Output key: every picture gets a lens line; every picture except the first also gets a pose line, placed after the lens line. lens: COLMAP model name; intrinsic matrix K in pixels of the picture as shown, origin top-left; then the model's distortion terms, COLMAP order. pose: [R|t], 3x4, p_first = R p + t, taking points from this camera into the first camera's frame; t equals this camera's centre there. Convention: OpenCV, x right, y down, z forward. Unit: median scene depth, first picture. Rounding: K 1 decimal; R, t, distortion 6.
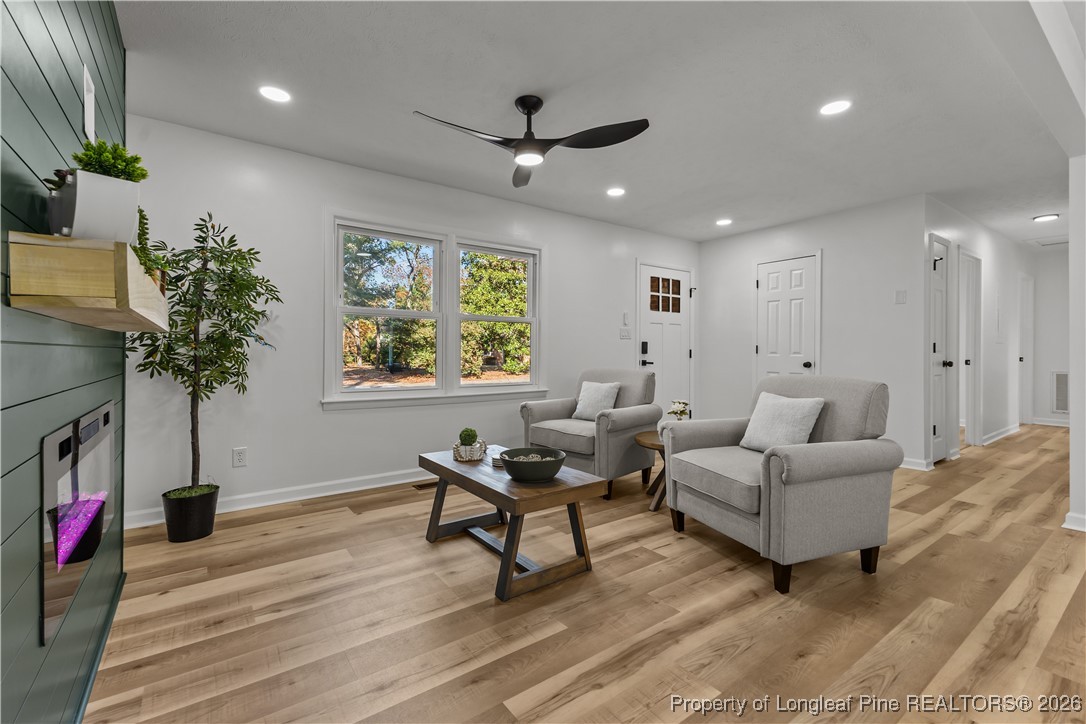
lens RADIAL K [[472.9, 0, 528.2], [0, 472.9, 354.1], [0, 0, 1]] dist [0.003032, -0.001129]
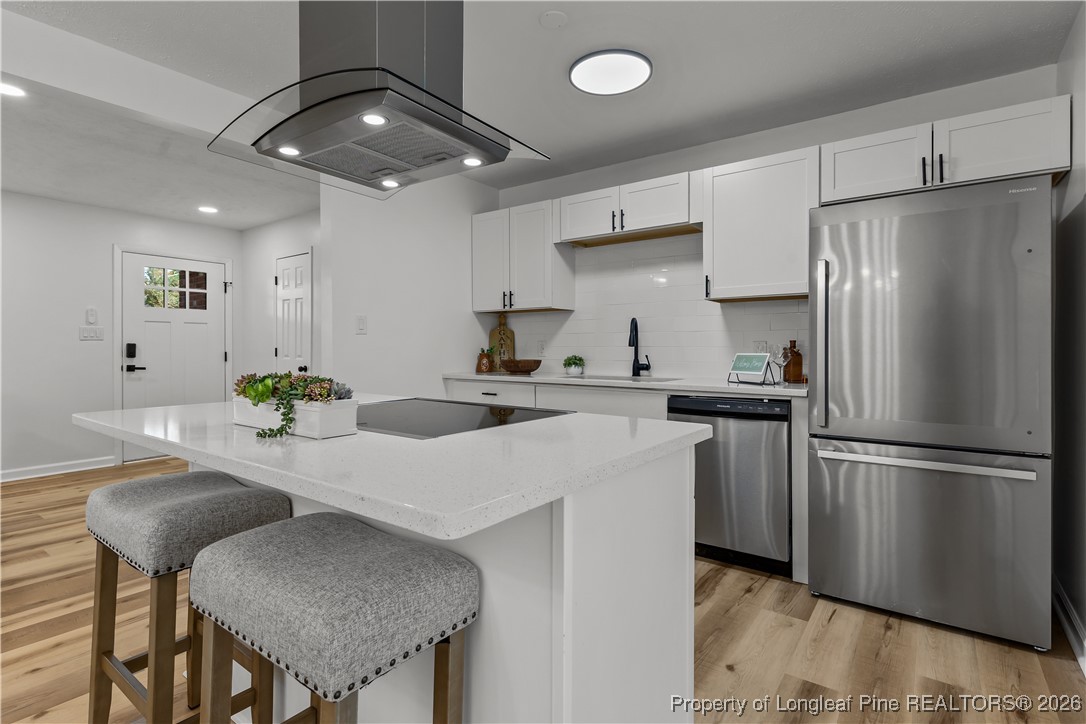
lens RADIAL K [[525.7, 0, 541.3], [0, 525.7, 353.6], [0, 0, 1]] dist [-0.002231, -0.000114]
pose [[0.946828, -0.000010, 0.321741, 0.631761], [0.000448, 0.999999, -0.001287, -0.005219], [-0.321741, 0.001362, 0.946827, -0.126549]]
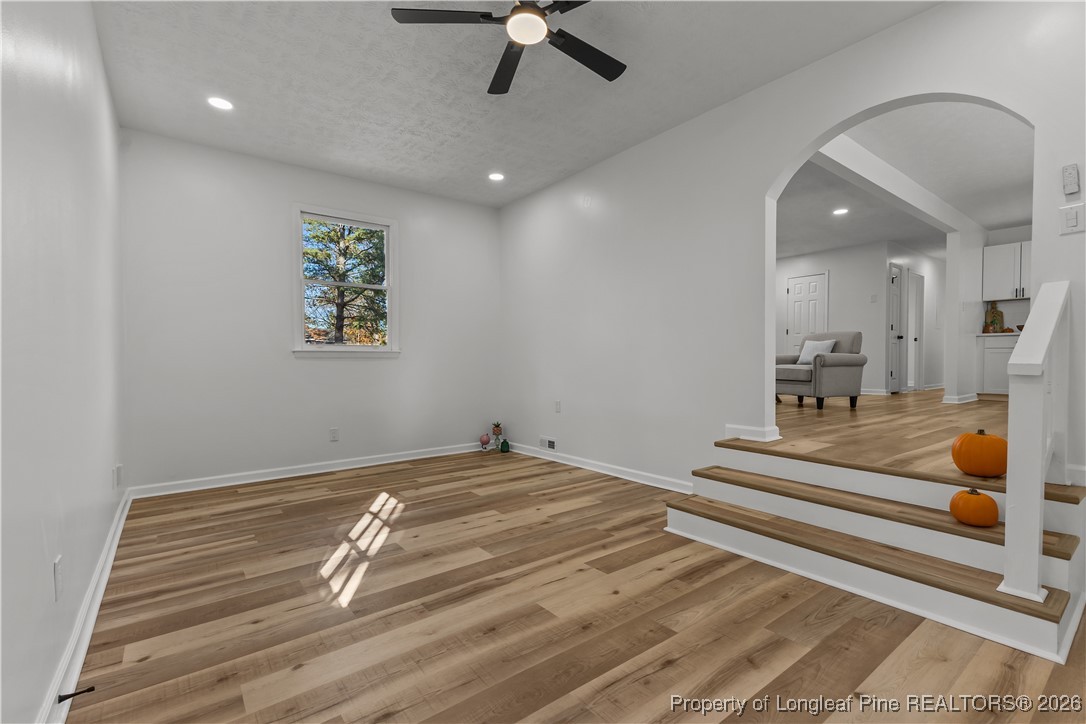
lens RADIAL K [[472.9, 0, 536.5], [0, 472.9, 363.0], [0, 0, 1]] dist [0.003032, -0.001129]
pose [[0.999703, -0.000672, 0.024358, -0.403575], [0.000584, 0.999993, 0.003623, 0.089948], [-0.024360, -0.003608, 0.999697, -0.580925]]
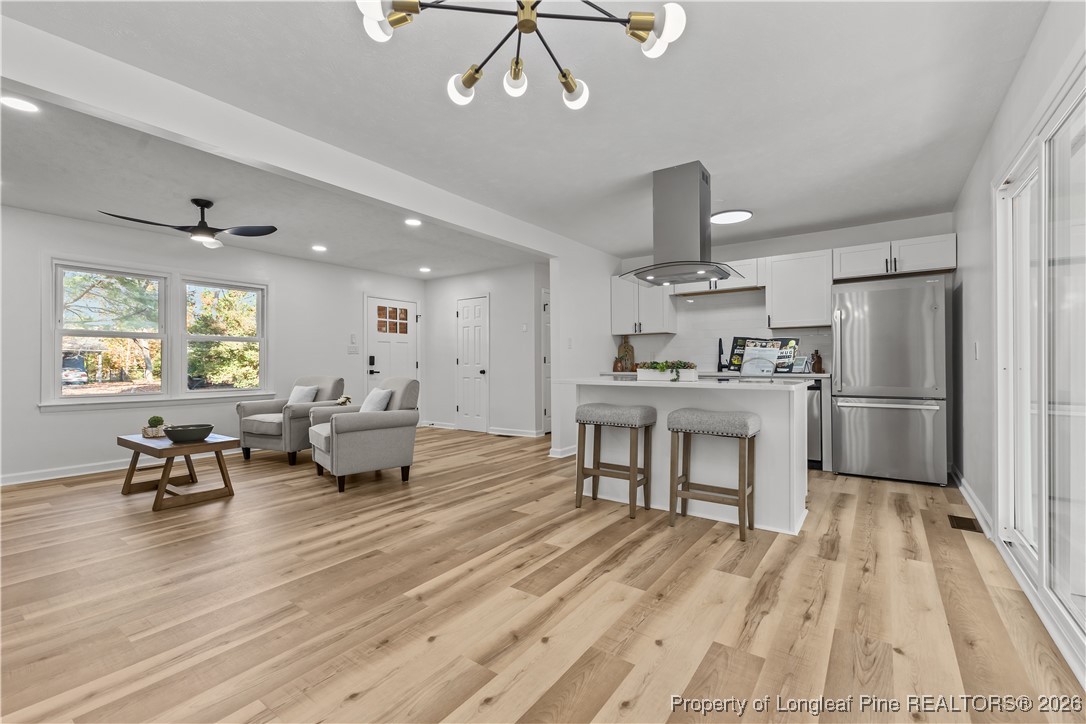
lens RADIAL K [[472.9, 0, 538.9], [0, 472.9, 362.7], [0, 0, 1]] dist [0.003032, -0.001129]
pose [[0.945986, -0.007560, 0.324120, 0.254747], [0.009964, 0.999934, -0.005758, 0.004616], [-0.324055, 0.008676, 0.945998, -0.384730]]
